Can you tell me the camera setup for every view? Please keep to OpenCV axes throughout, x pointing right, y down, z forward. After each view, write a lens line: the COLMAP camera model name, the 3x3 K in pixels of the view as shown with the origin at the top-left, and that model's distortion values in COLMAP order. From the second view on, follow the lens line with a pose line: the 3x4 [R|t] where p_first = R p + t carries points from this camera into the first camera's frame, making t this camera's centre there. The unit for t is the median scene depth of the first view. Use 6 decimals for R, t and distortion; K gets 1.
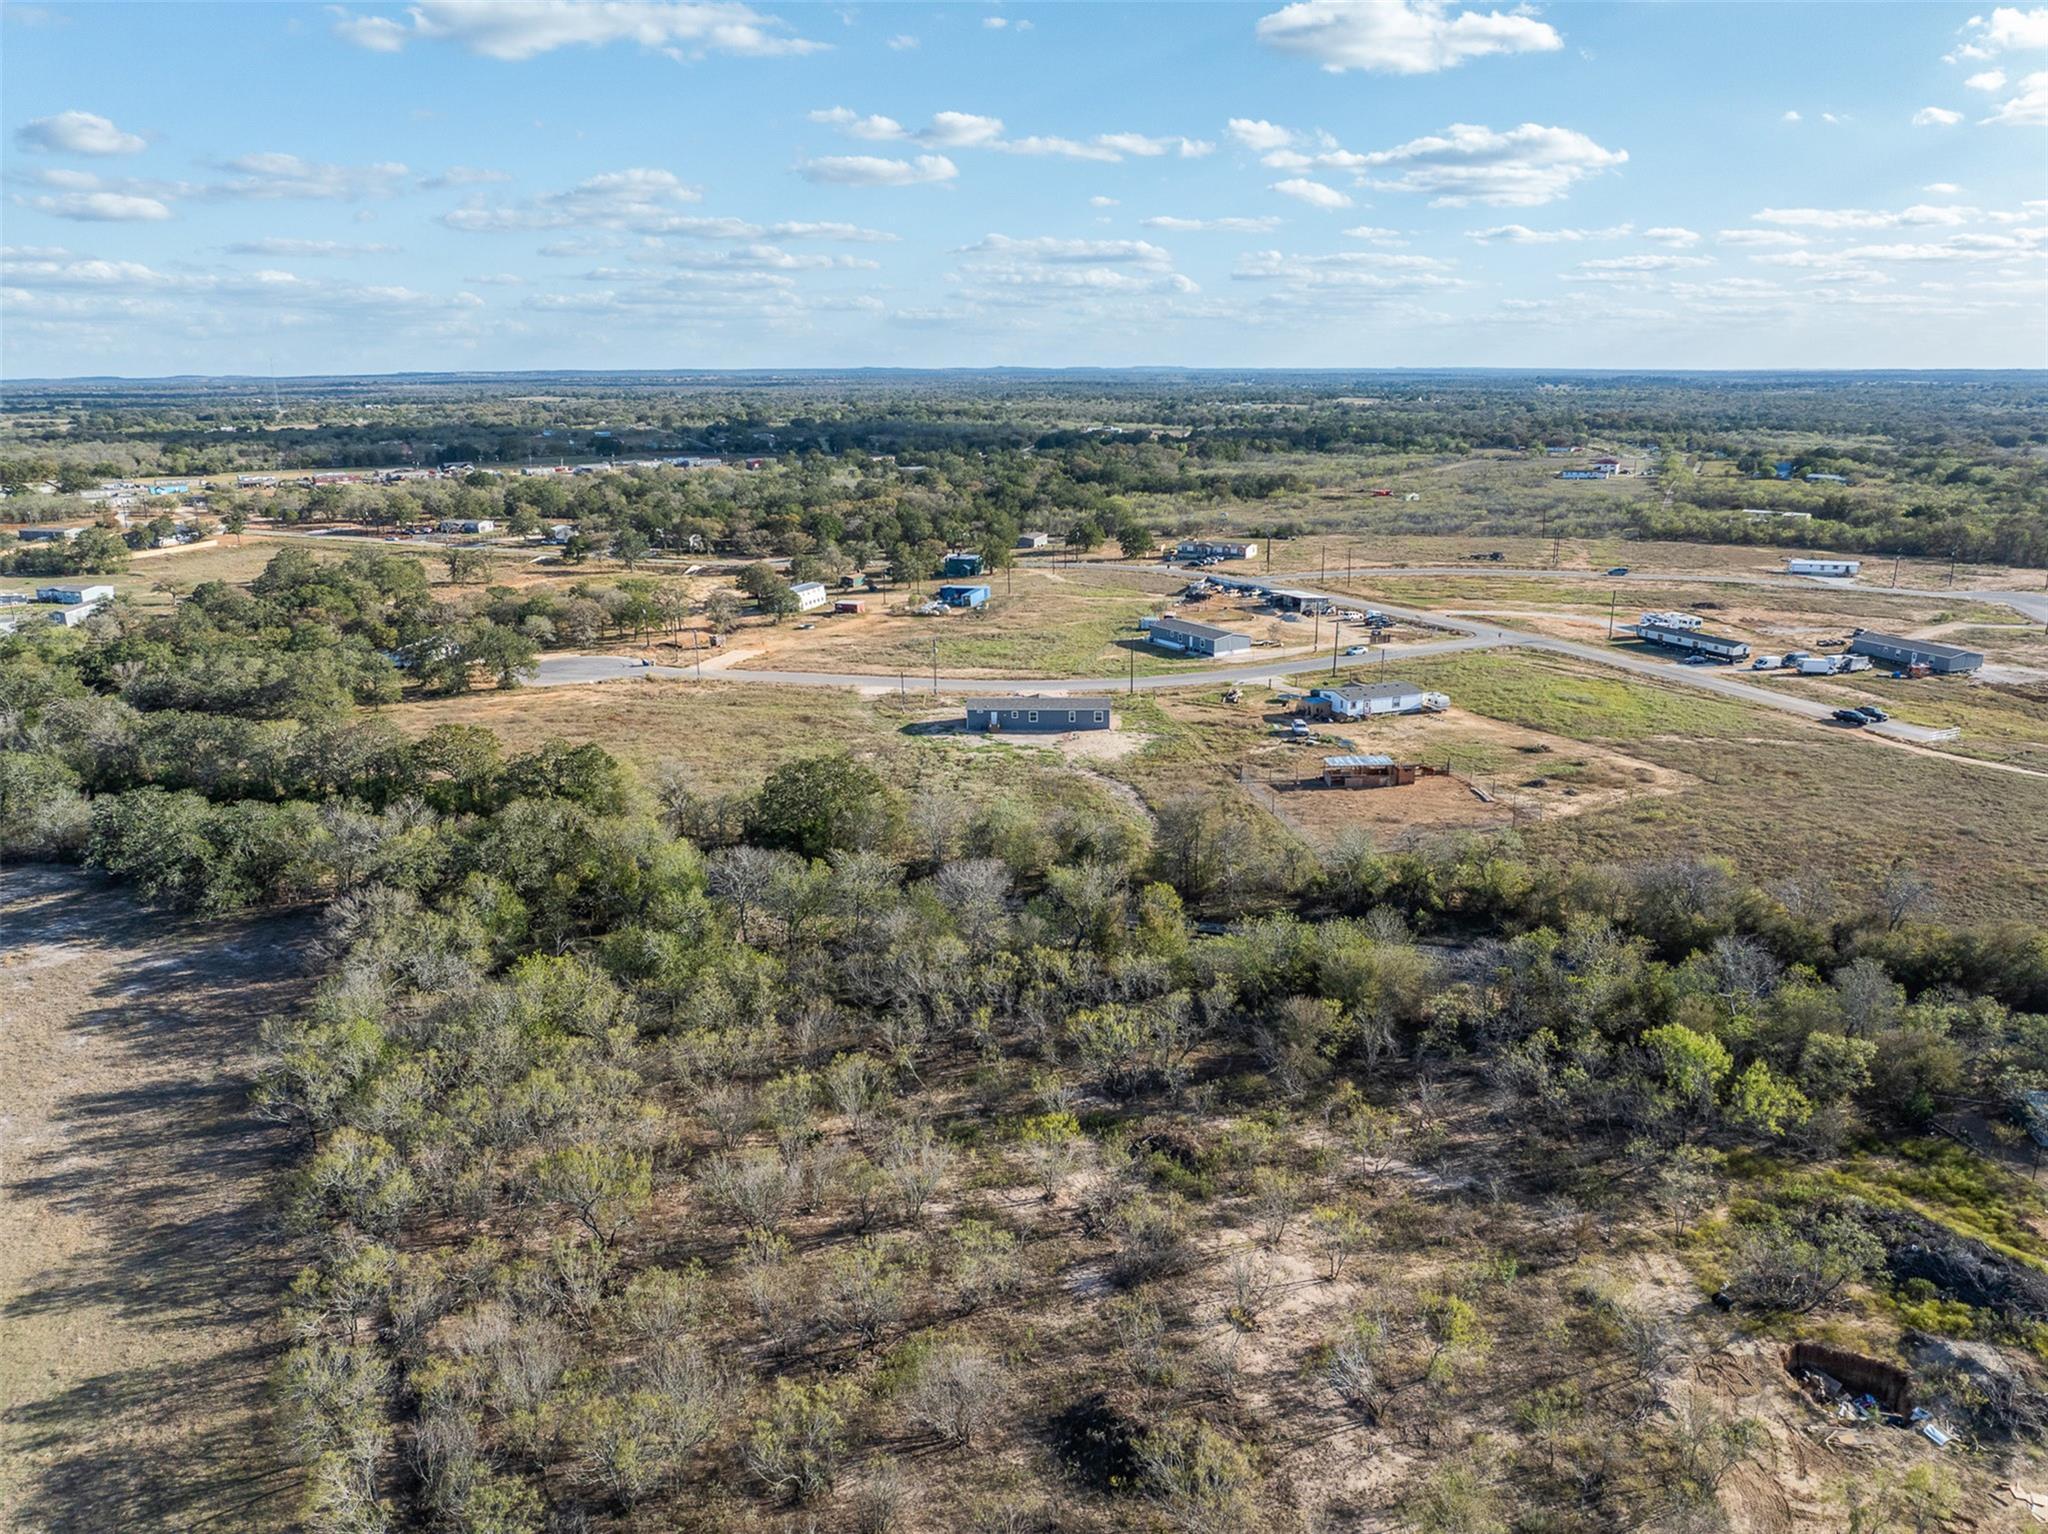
lens RADIAL K [[1468.2, 0, 1022.9], [0, 1468.2, 766.9], [0, 0, 1]] dist [-0.041137, 0.004297]
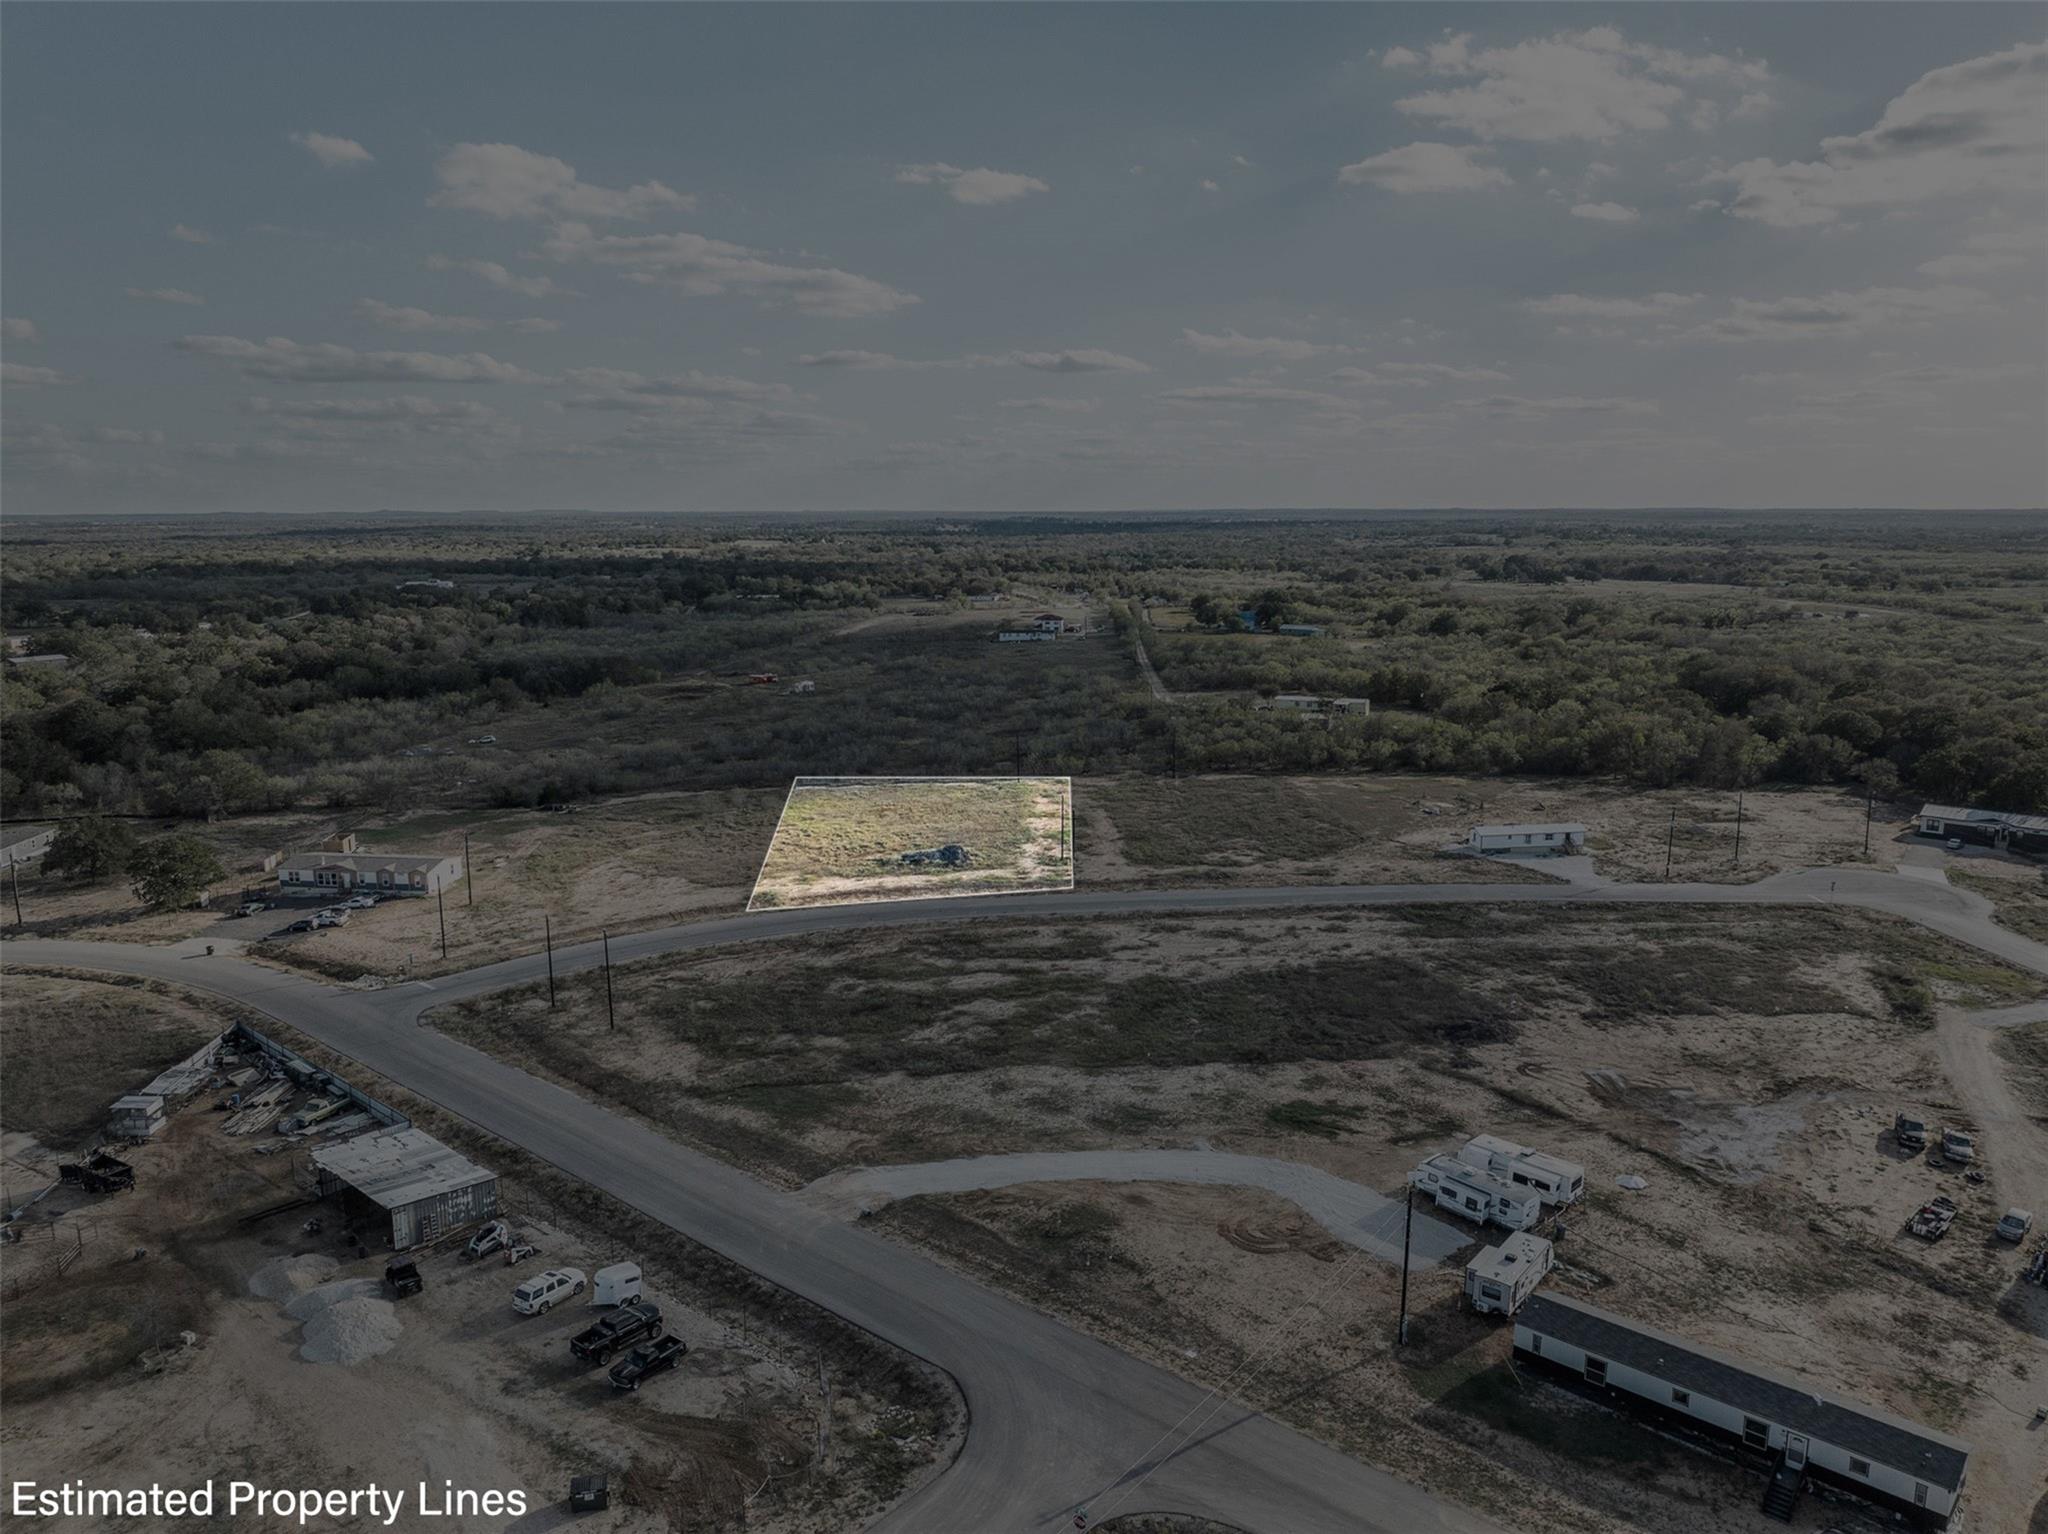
lens RADIAL K [[1468.2, 0, 1024.4], [0, 1468.2, 766.2], [0, 0, 1]] dist [-0.041137, 0.004297]
pose [[0.925093, -0.061533, 0.374721, 0.061012], [0.096553, 0.992468, -0.075392, -0.050796], [-0.367260, 0.105925, 0.924067, 0.199394]]
